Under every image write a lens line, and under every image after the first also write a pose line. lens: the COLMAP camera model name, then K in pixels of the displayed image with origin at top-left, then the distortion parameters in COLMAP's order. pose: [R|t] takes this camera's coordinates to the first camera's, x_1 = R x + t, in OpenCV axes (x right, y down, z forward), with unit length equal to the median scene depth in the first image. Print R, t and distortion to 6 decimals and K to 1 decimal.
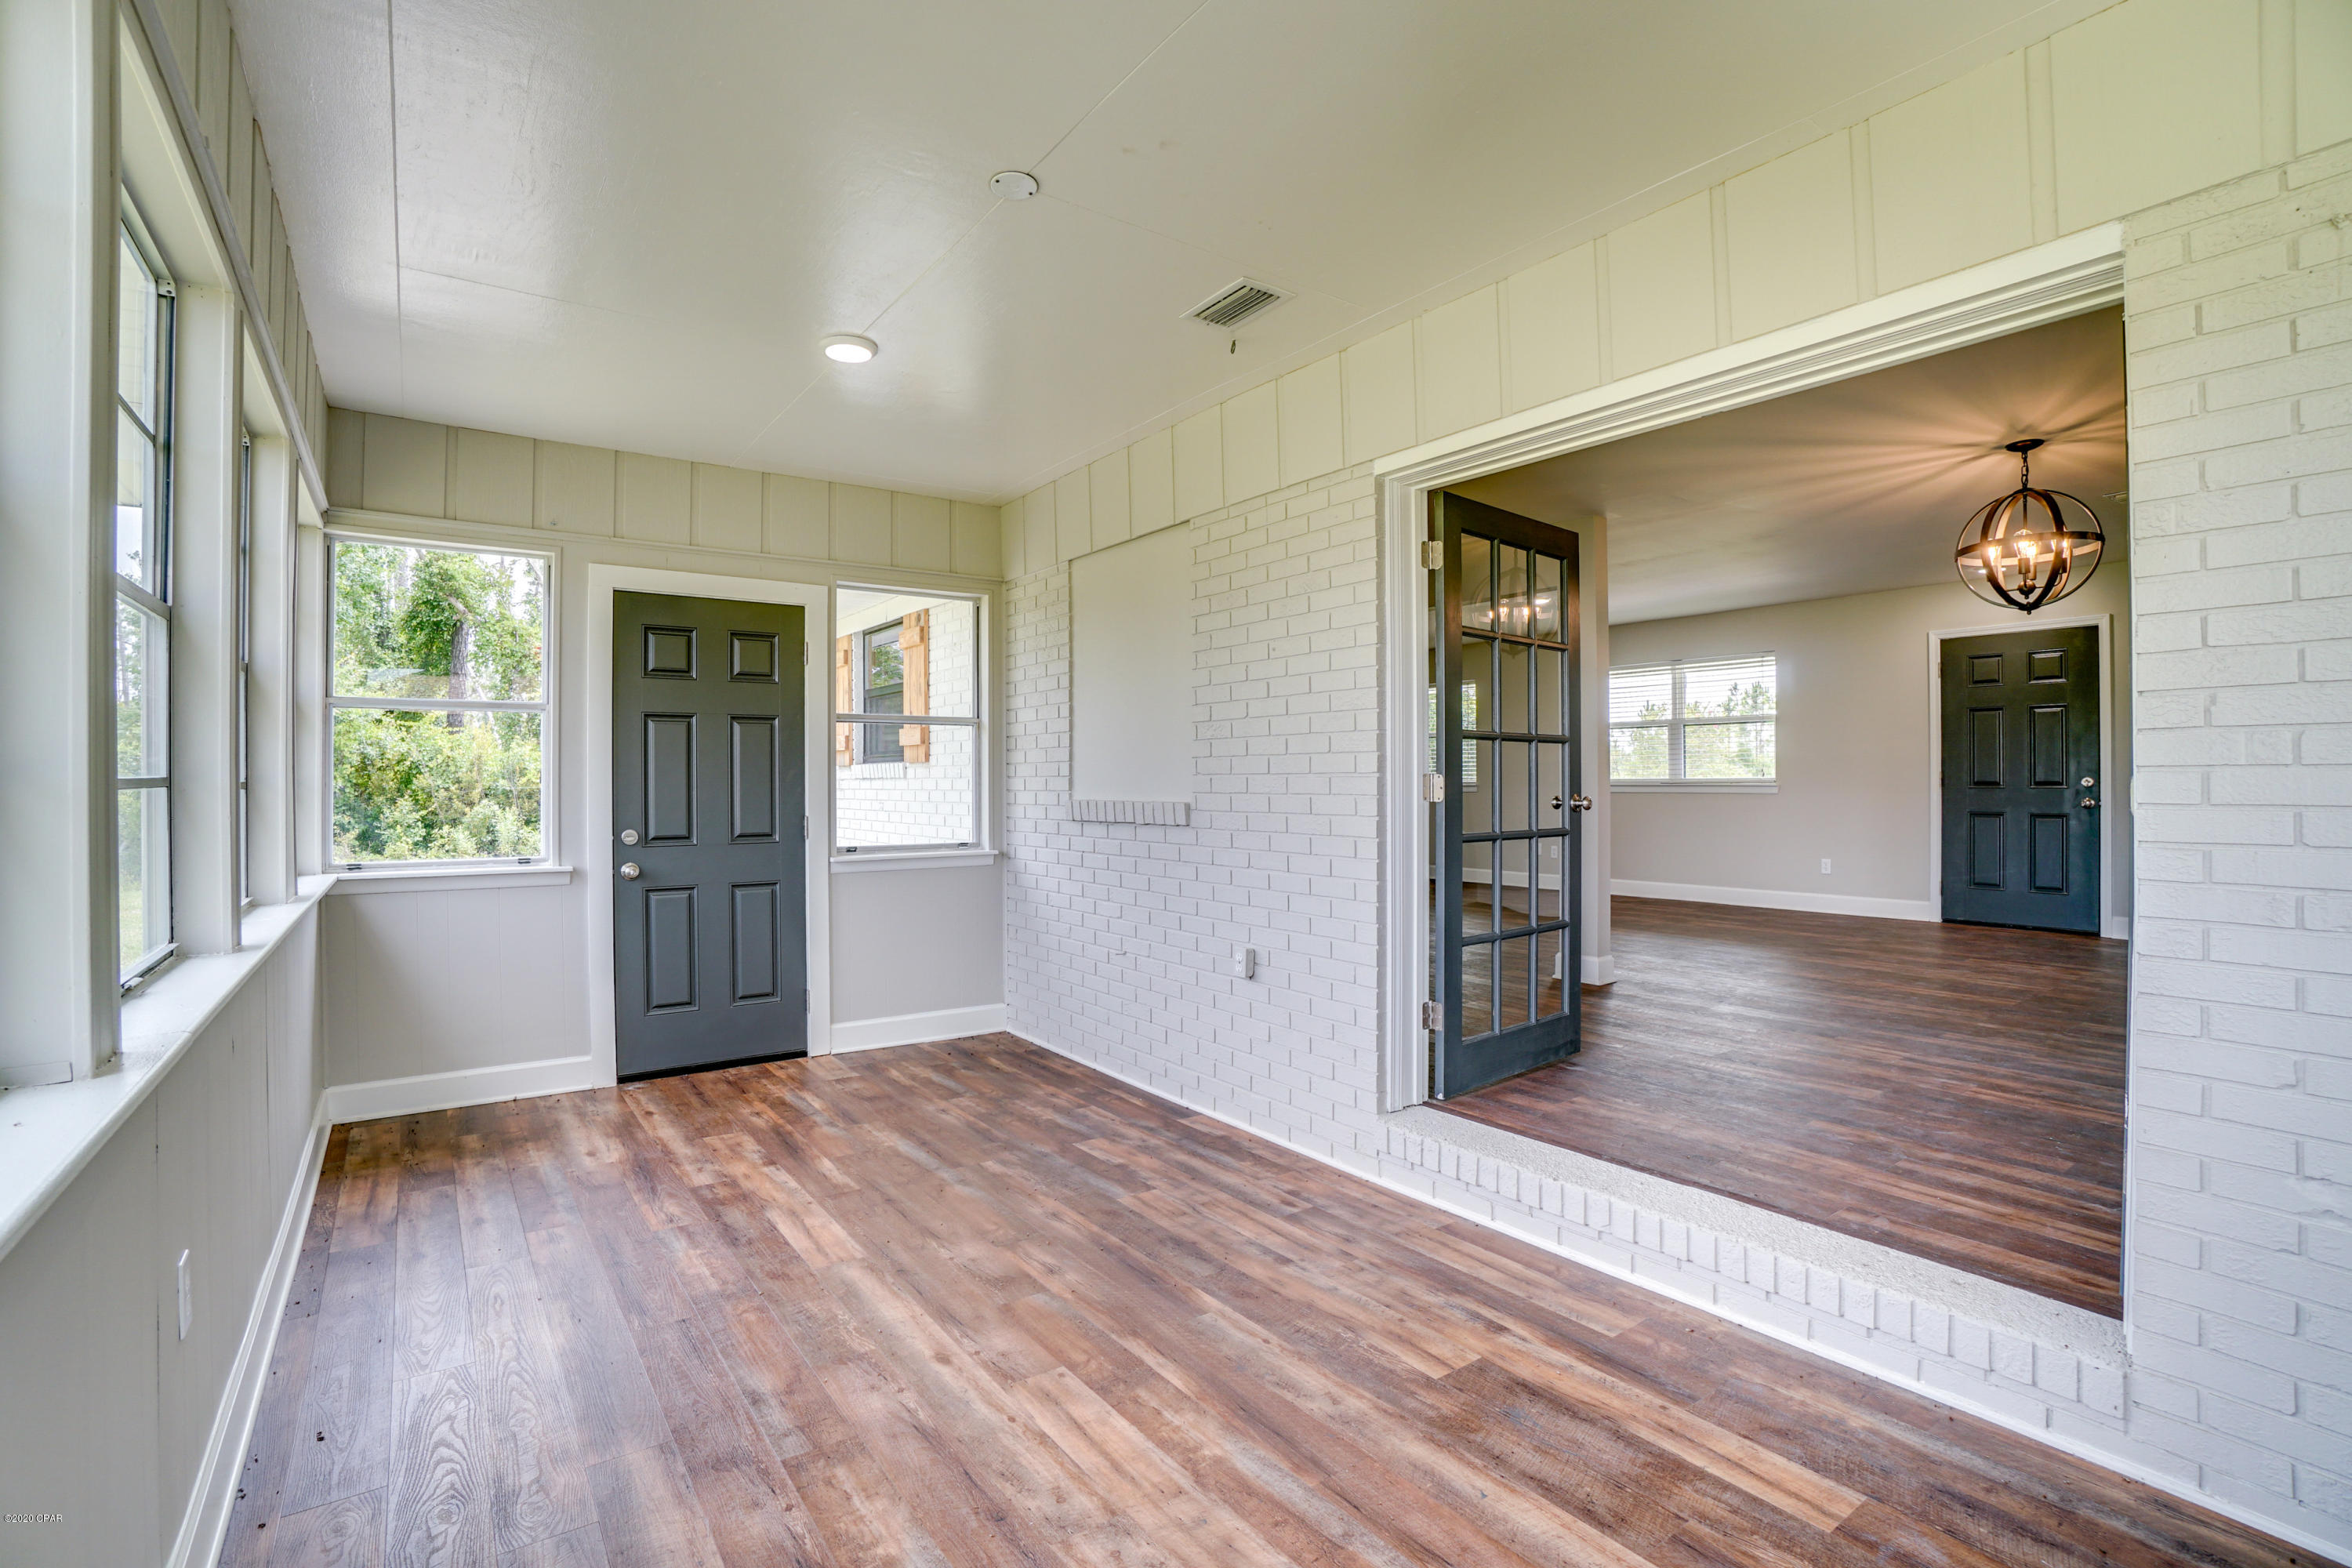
lens RADIAL K [[1072.6, 0, 1173.0], [0, 1072.6, 791.6], [0, 0, 1]] dist [-0.055810, 0.011536]
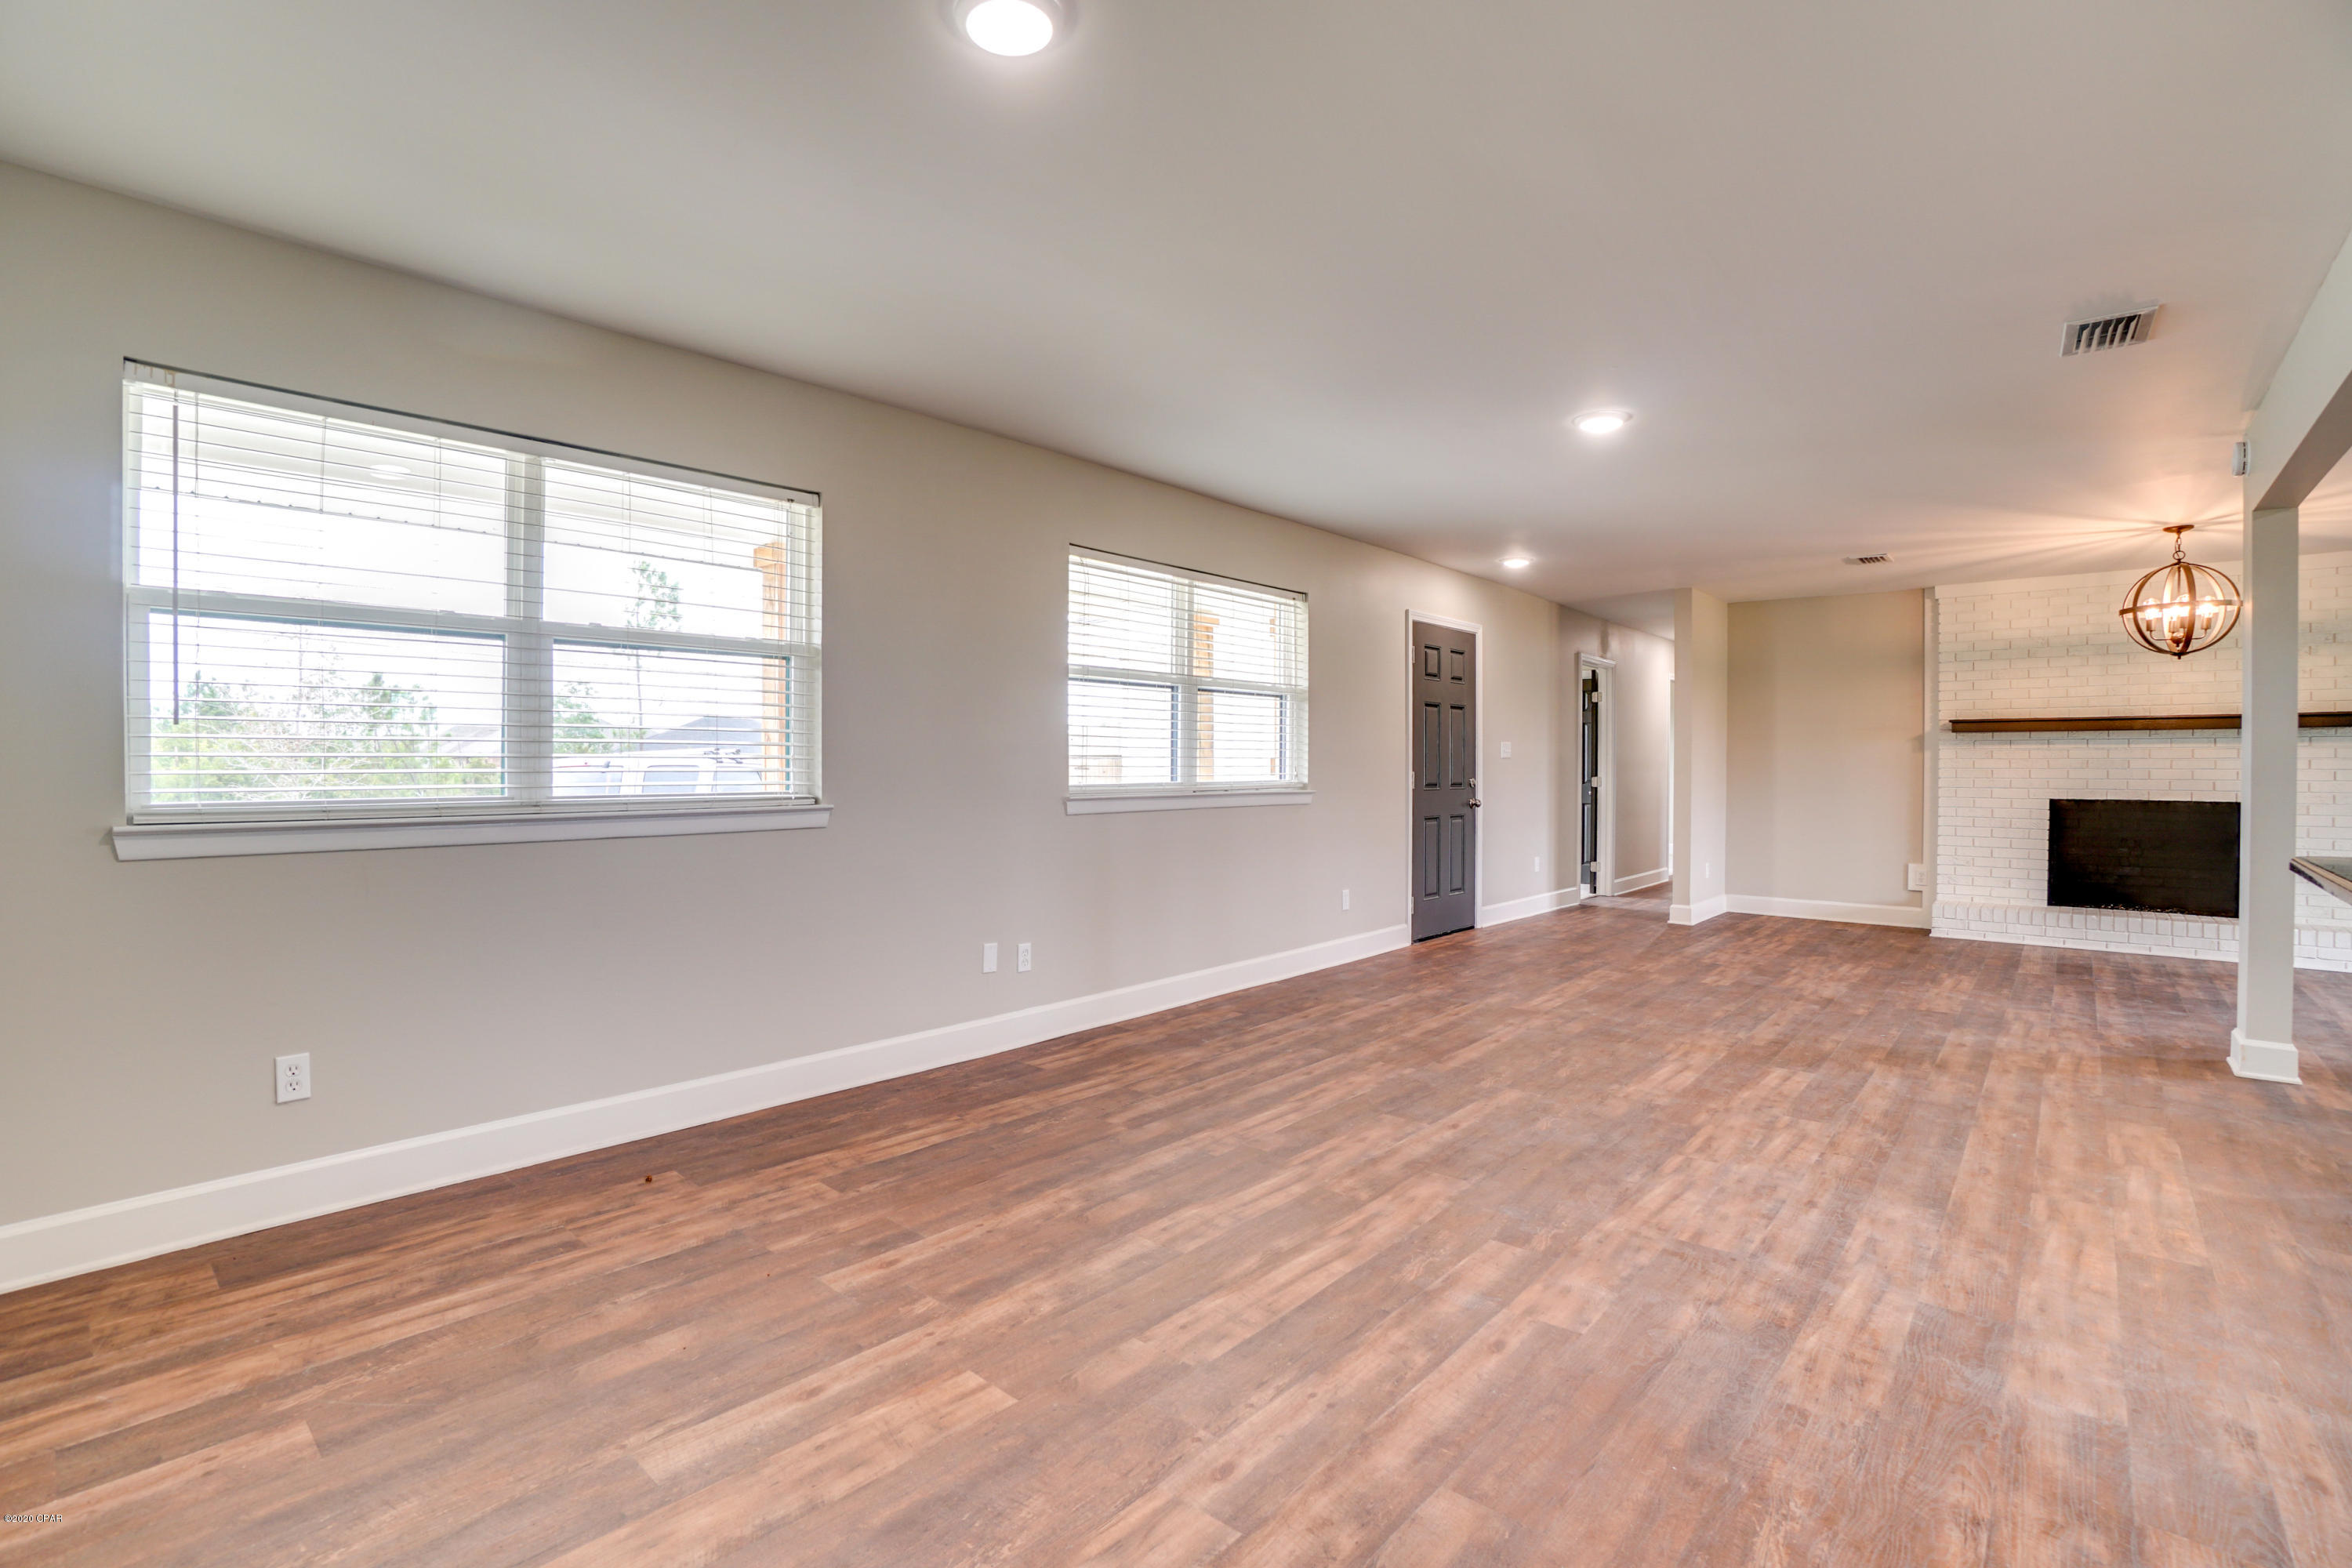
lens RADIAL K [[1072.6, 0, 1161.6], [0, 1072.6, 783.1], [0, 0, 1]] dist [-0.055810, 0.011536]
pose [[-0.200545, -0.011062, 0.979622, -0.100450], [0.008558, 0.999878, 0.013043, -0.024583], [-0.979647, 0.010999, -0.200425, 1.406354]]
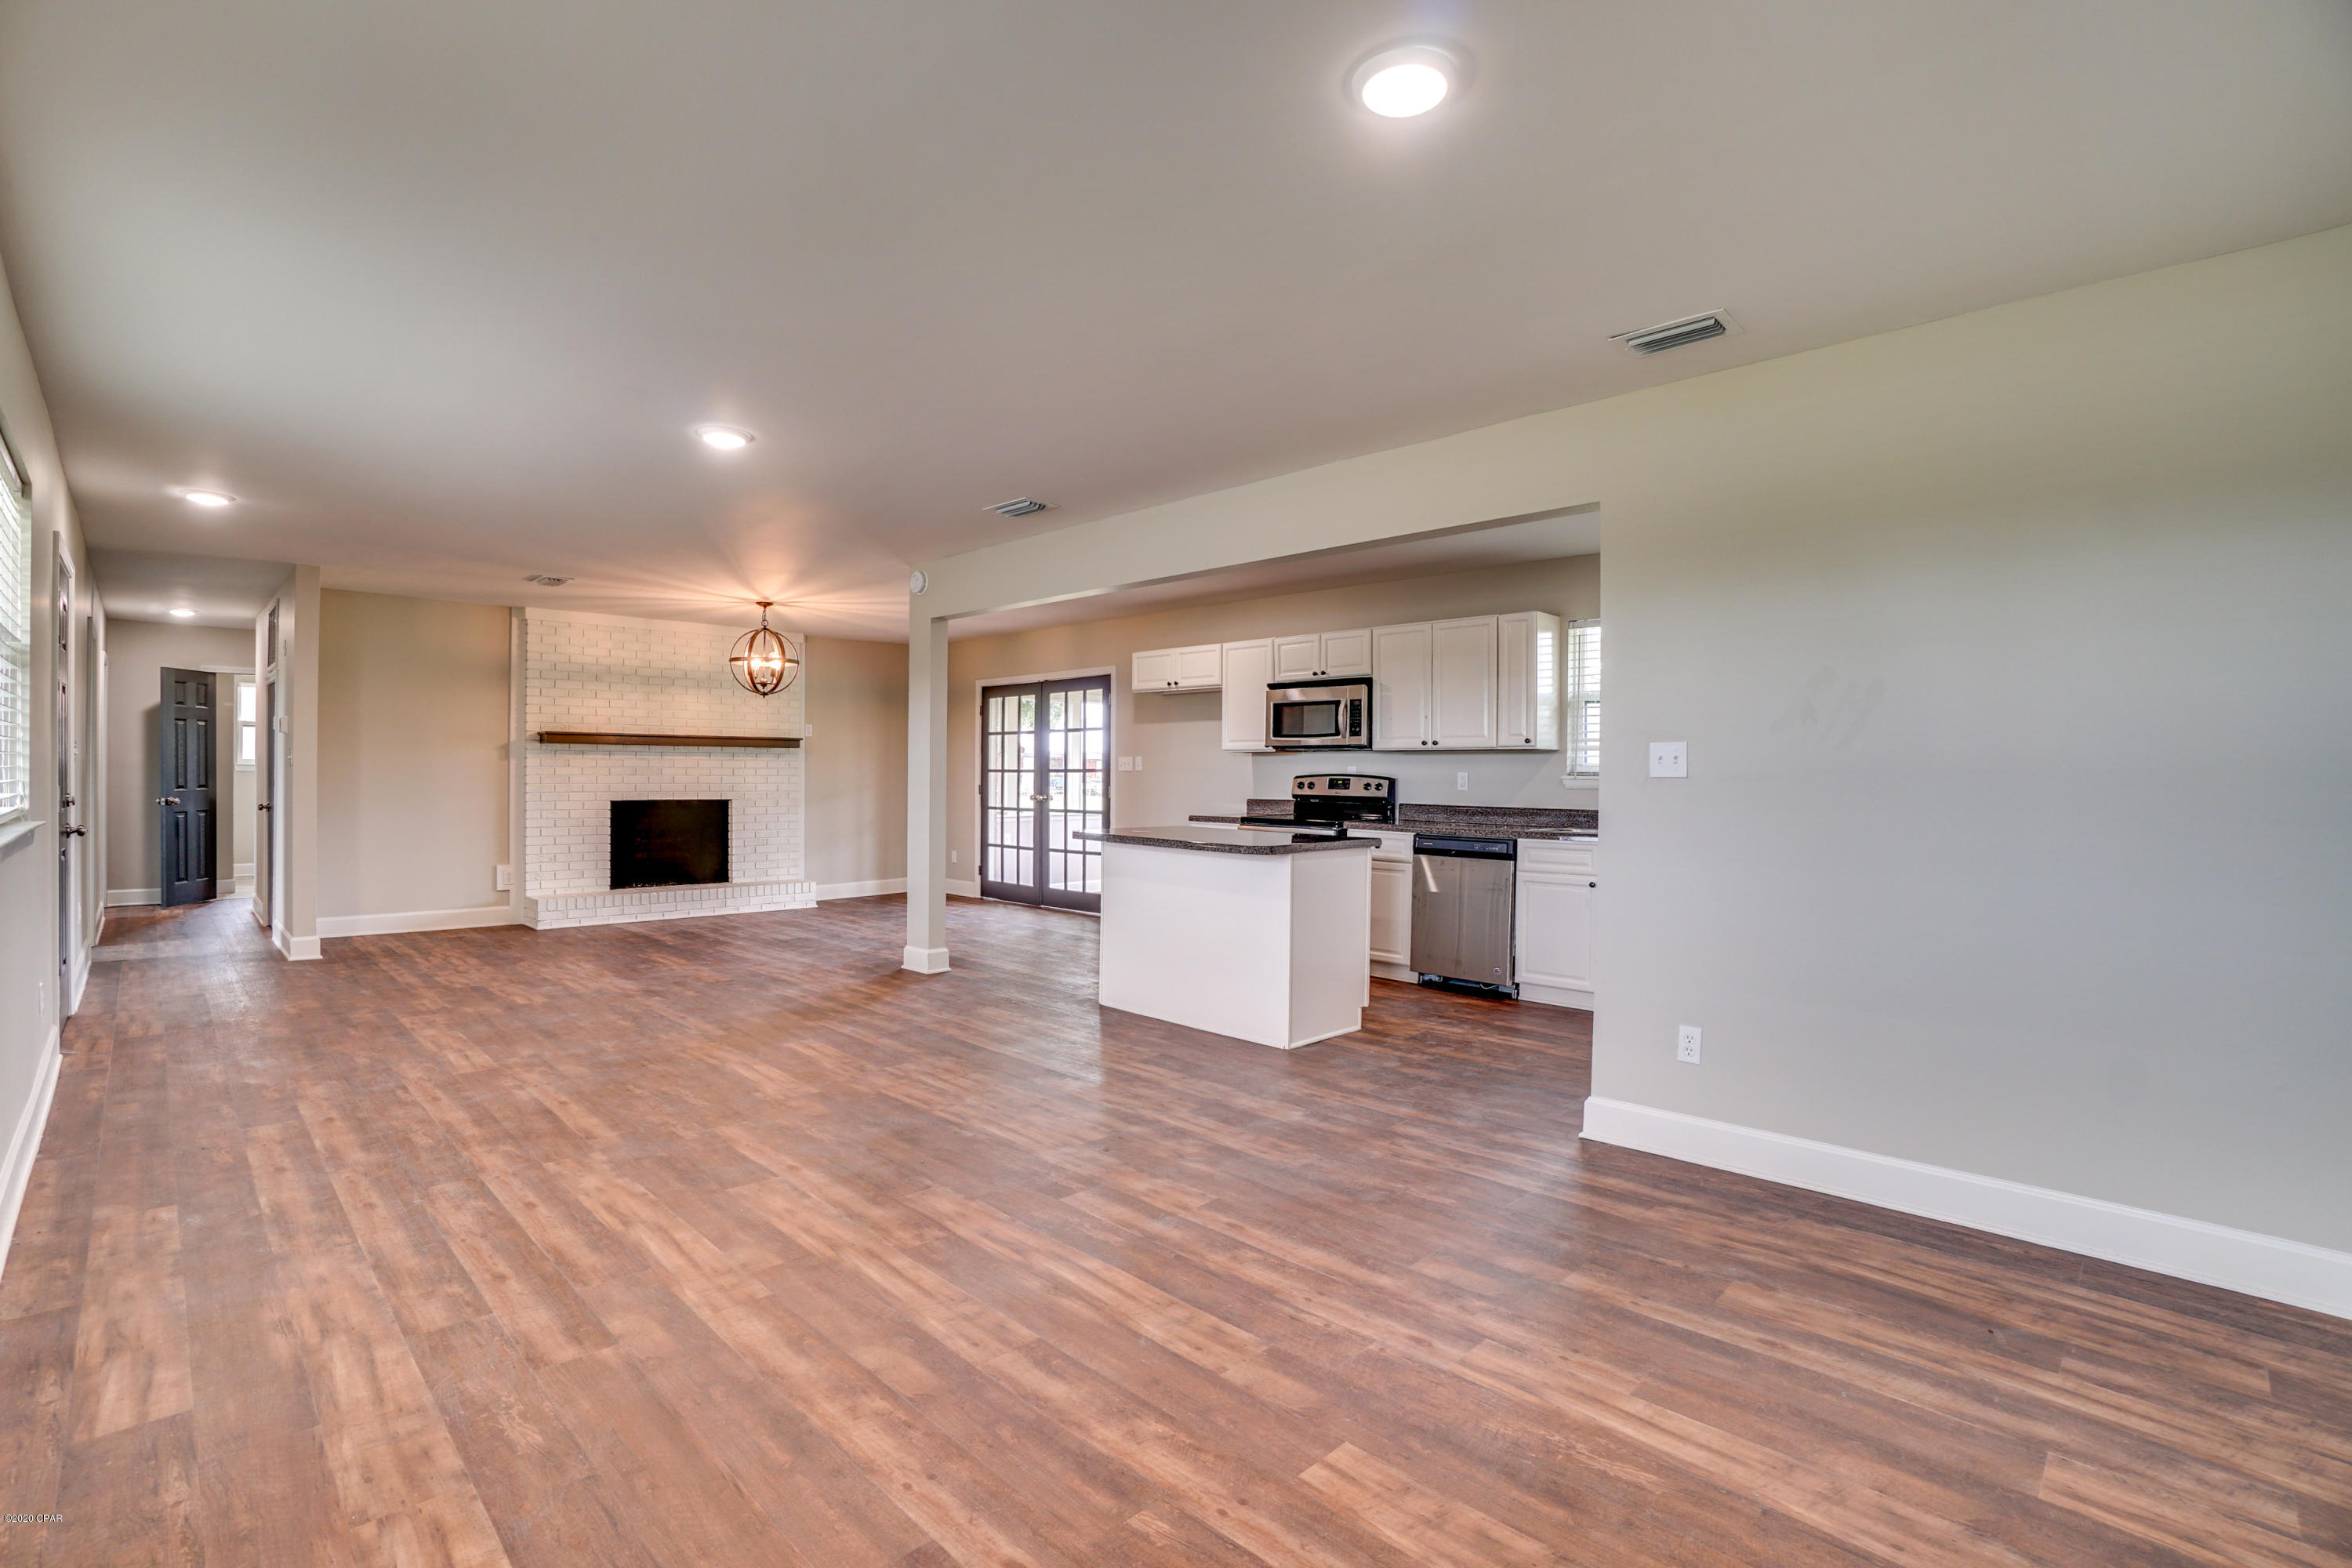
lens RADIAL K [[1072.6, 0, 1112.0], [0, 1072.6, 780.5], [0, 0, 1]] dist [-0.055810, 0.011536]
pose [[-0.993377, -0.005167, -0.114782, 0.244075], [-0.007080, 0.999843, 0.016259, -0.035529], [0.114680, 0.016964, -0.993258, 1.635578]]
